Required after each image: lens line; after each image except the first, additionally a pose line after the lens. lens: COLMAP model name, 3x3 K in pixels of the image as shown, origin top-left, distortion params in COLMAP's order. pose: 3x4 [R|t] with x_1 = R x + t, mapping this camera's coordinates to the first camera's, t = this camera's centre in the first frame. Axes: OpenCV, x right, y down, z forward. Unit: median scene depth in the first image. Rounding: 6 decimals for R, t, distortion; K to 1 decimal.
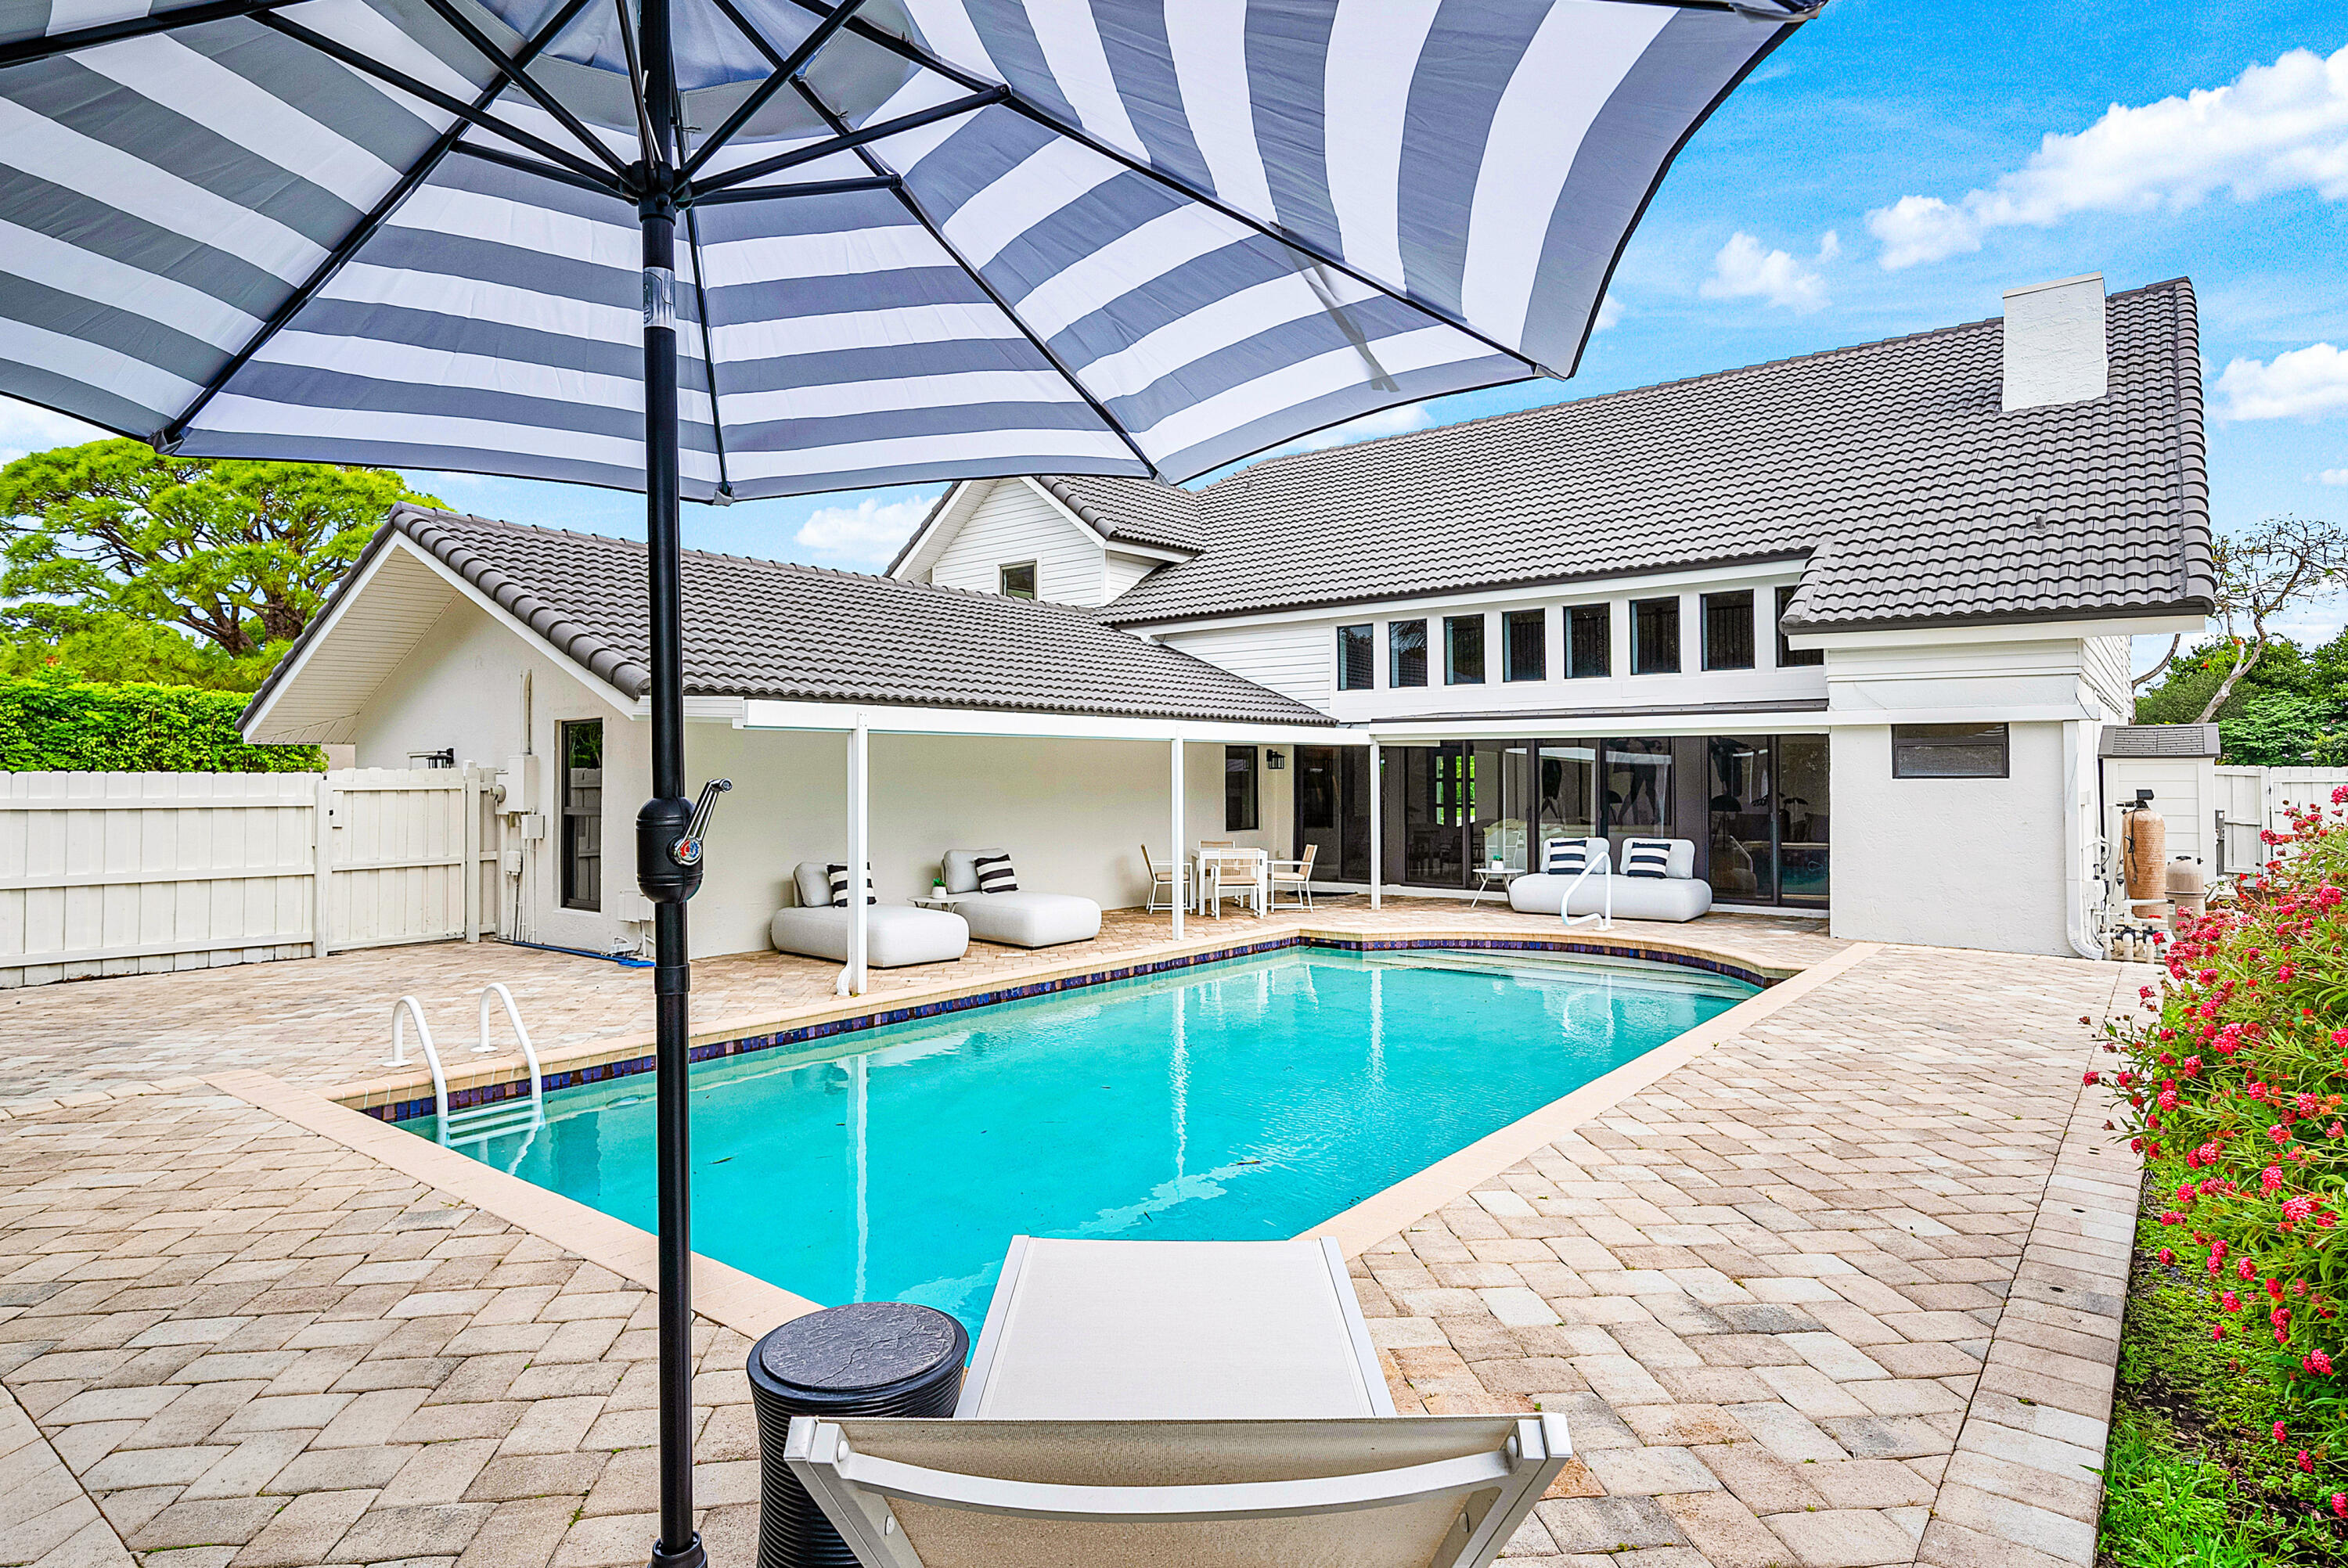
lens RADIAL K [[1253.0, 0, 1178.4], [0, 1253.0, 764.5], [0, 0, 1]] dist [0.014205, -0.000175]
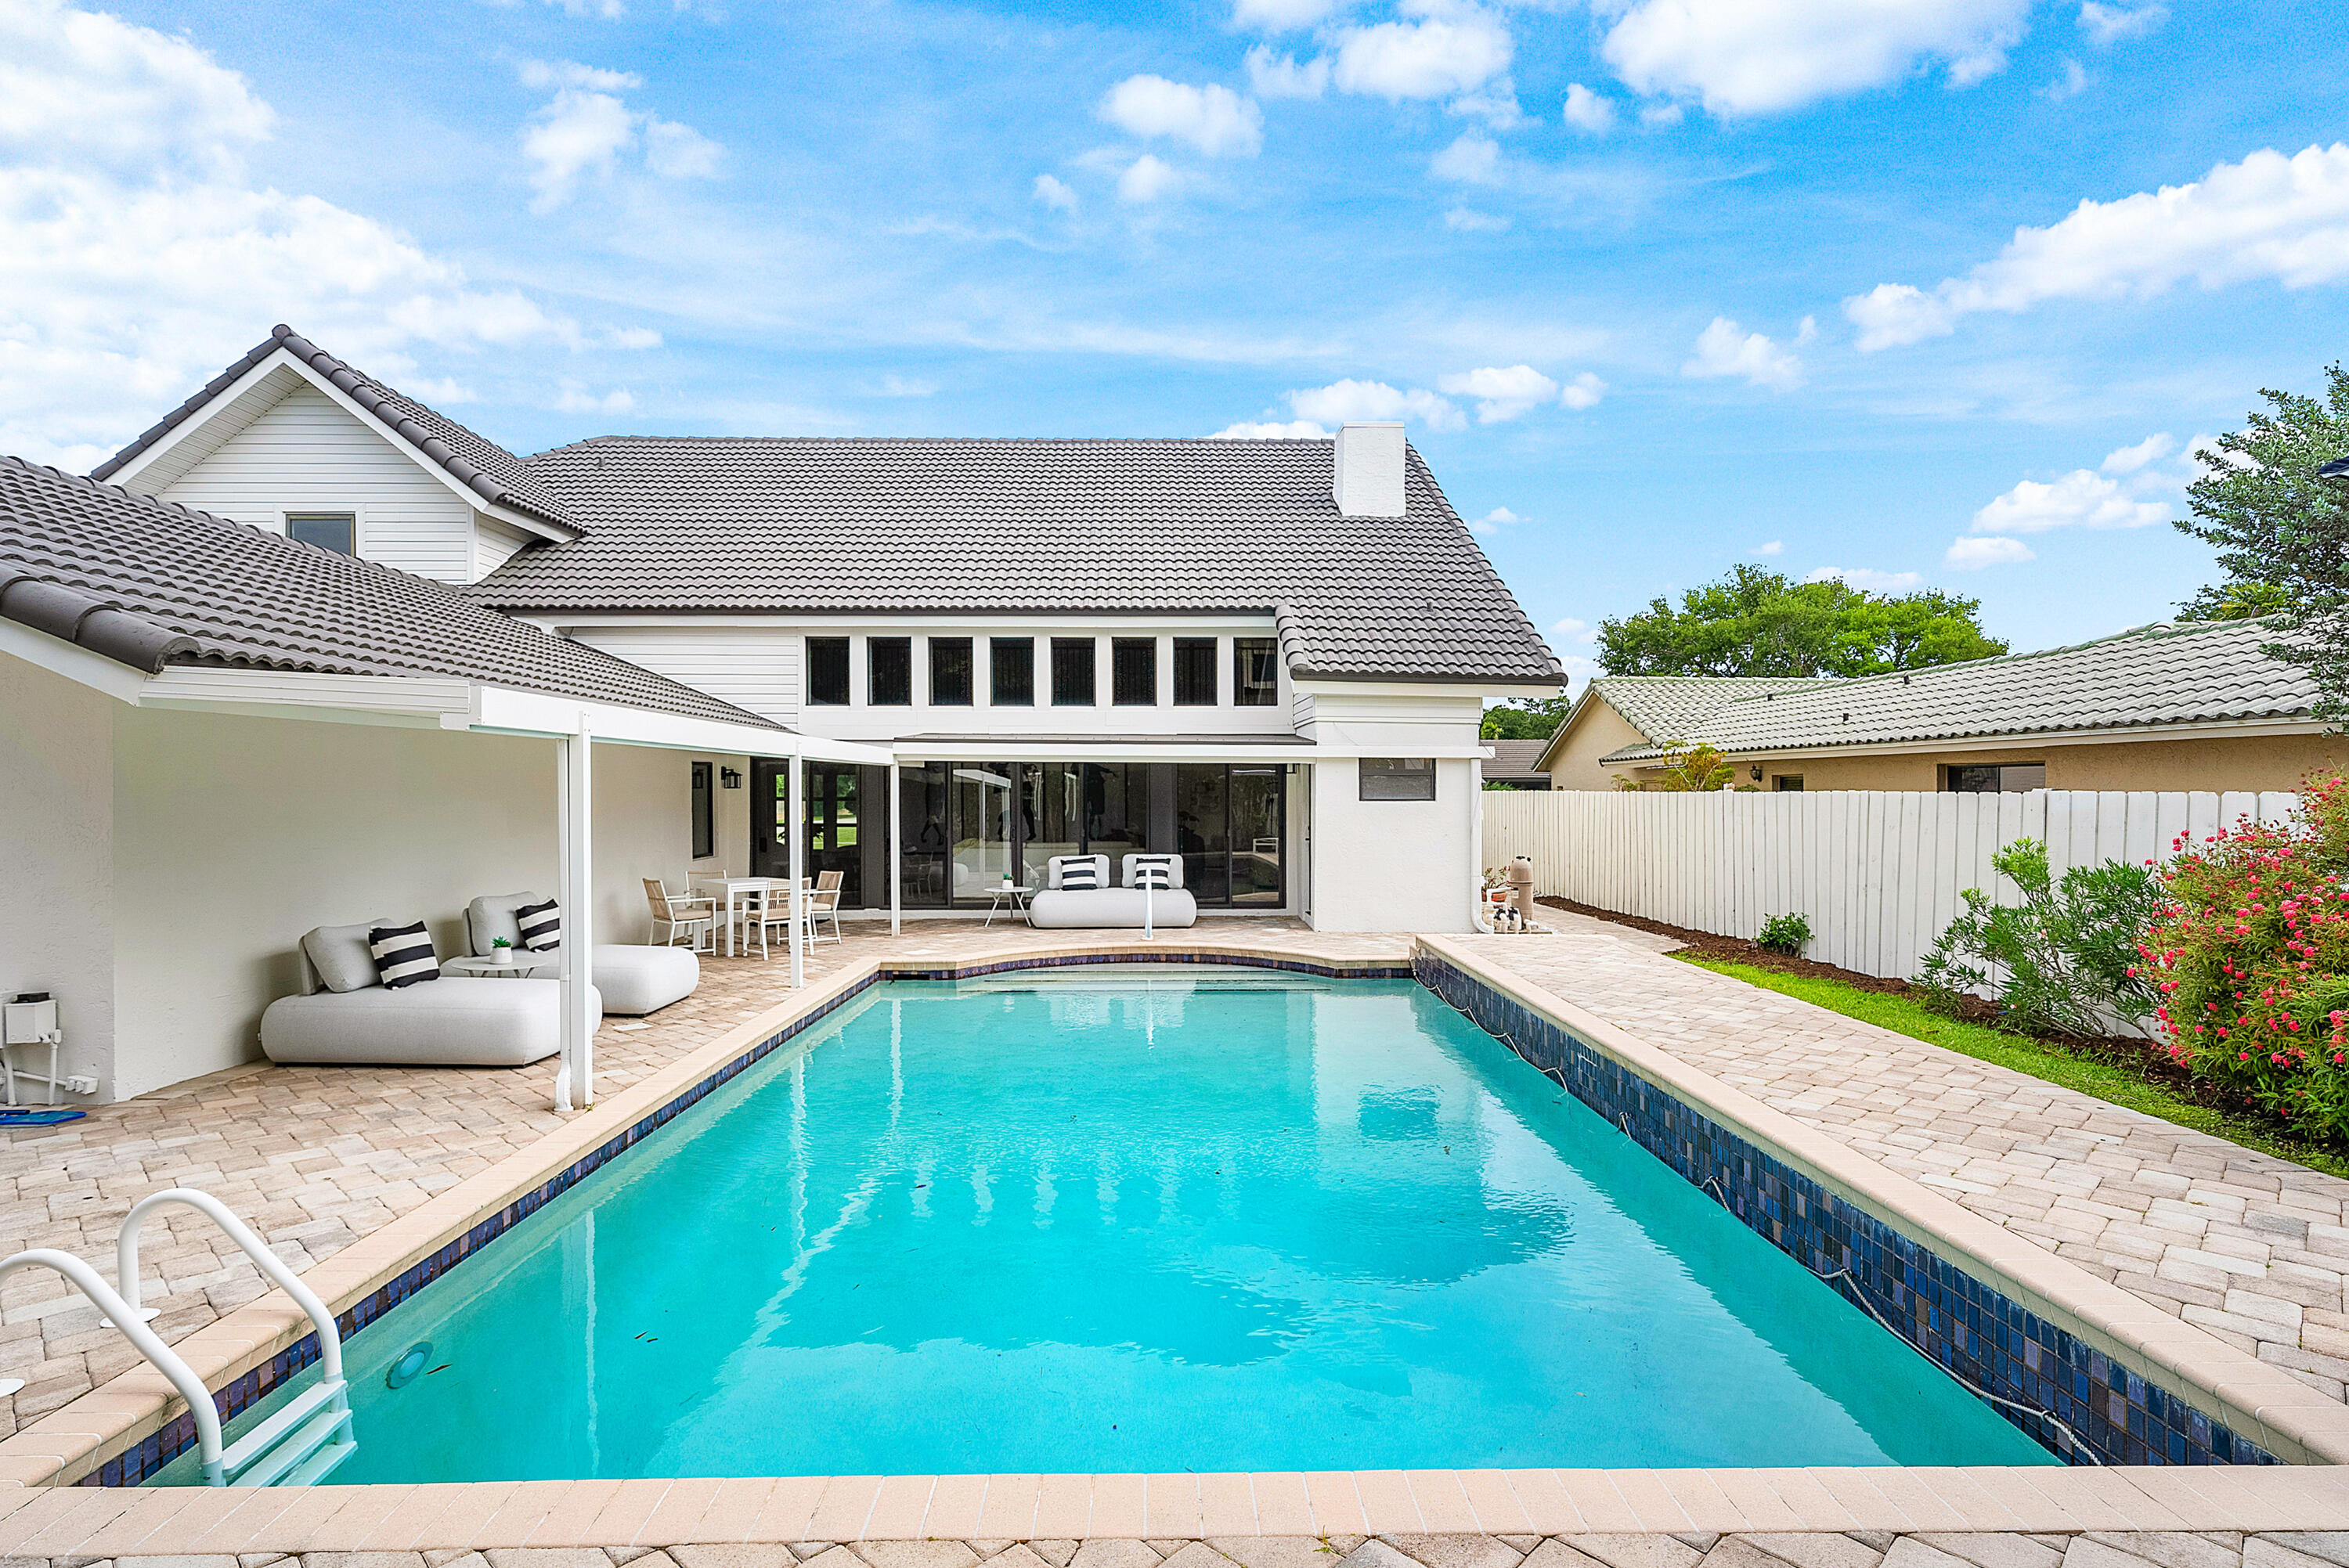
lens RADIAL K [[1189.8, 0, 1171.8], [0, 1189.8, 808.6], [0, 0, 1]] dist [0.006327, -0.000188]
pose [[0.779170, -0.004472, 0.626796, -0.266289], [-0.009573, 0.999773, 0.019033, -0.001769], [-0.626739, -0.020830, 0.778951, 0.165596]]
